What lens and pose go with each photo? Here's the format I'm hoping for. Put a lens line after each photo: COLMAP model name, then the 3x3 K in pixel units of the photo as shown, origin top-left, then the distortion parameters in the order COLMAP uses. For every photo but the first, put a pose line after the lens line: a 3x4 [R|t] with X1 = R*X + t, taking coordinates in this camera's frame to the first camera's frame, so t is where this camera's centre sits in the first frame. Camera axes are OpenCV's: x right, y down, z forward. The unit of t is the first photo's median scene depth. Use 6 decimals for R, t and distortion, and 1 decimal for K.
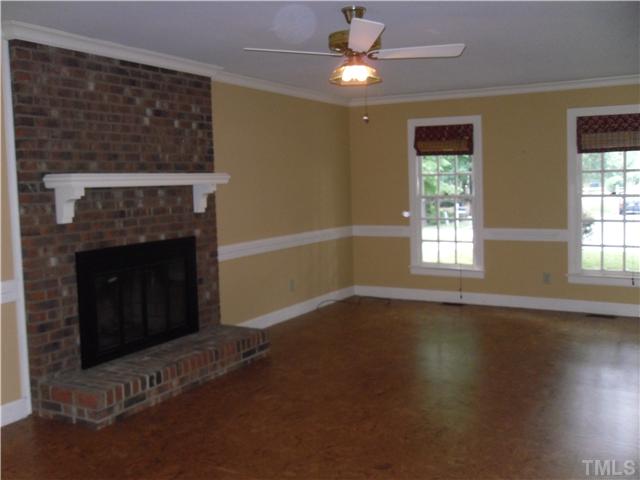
lens RADIAL K [[631.7, 0, 322.1], [0, 631.7, 215.5], [0, 0, 1]] dist [-0.095671, 0.201677]
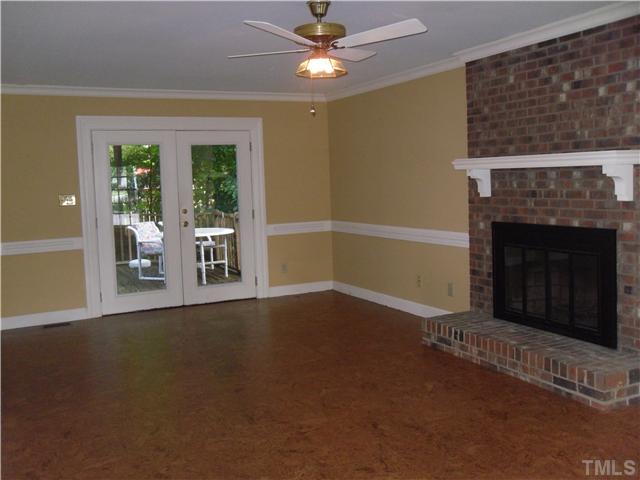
lens RADIAL K [[631.7, 0, 322.1], [0, 631.7, 215.5], [0, 0, 1]] dist [-0.095671, 0.201677]
pose [[-0.555193, 0.100150, -0.825670, 0.751770], [0.006948, 0.993248, 0.115804, -0.090960], [0.831692, 0.058557, -0.552140, 1.299245]]
